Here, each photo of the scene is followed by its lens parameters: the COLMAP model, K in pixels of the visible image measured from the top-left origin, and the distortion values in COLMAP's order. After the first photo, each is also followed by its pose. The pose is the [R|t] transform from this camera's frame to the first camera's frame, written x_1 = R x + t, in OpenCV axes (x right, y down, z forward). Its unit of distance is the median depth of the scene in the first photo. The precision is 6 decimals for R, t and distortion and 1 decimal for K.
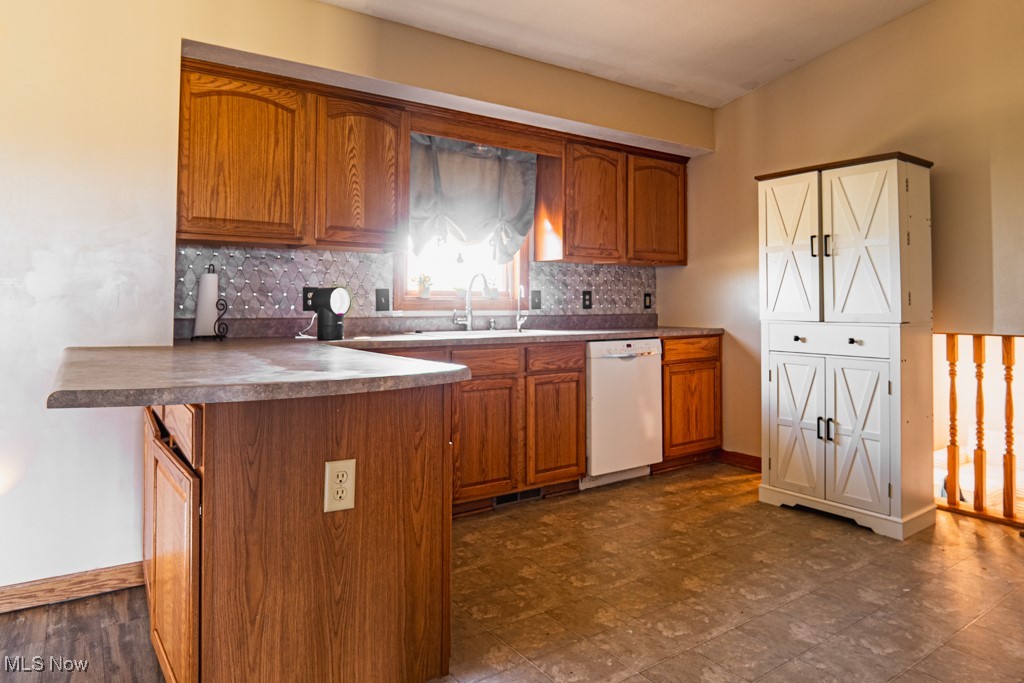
lens RADIAL K [[624.6, 0, 492.1], [0, 624.6, 282.7], [0, 0, 1]] dist [-0.029580, 0.008574]
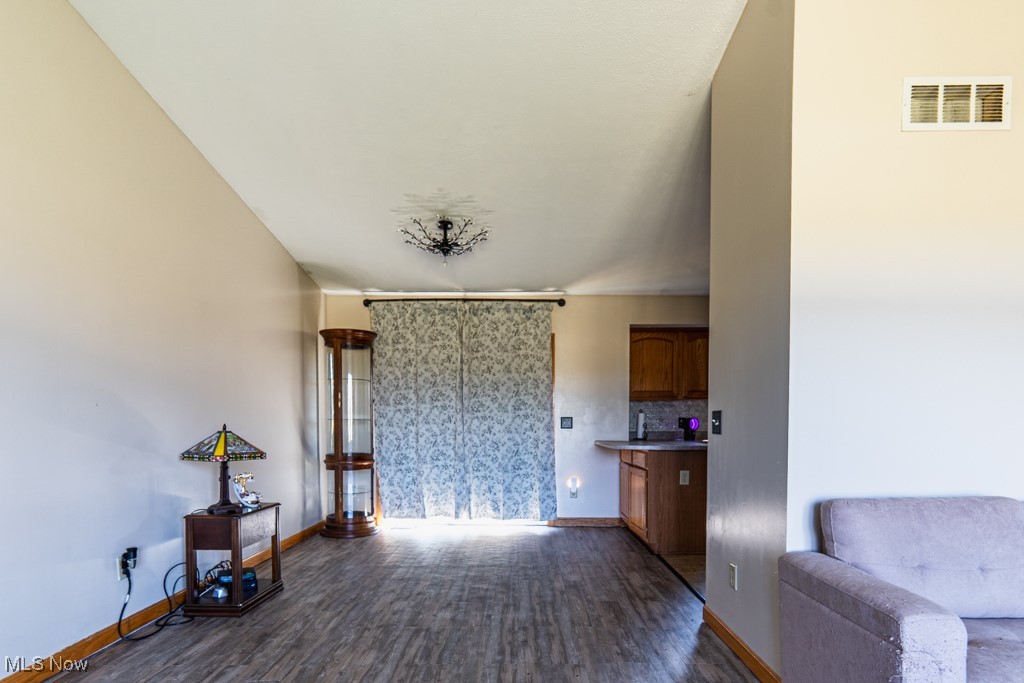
lens RADIAL K [[548.3, 0, 522.3], [0, 548.3, 437.8], [0, 0, 1]] dist [0.007648, 0.003756]
pose [[0.829254, 0.009159, -0.558797, 0.331801], [0.024526, 0.998306, 0.052760, -0.037692], [0.558333, -0.057457, 0.827625, -0.943267]]
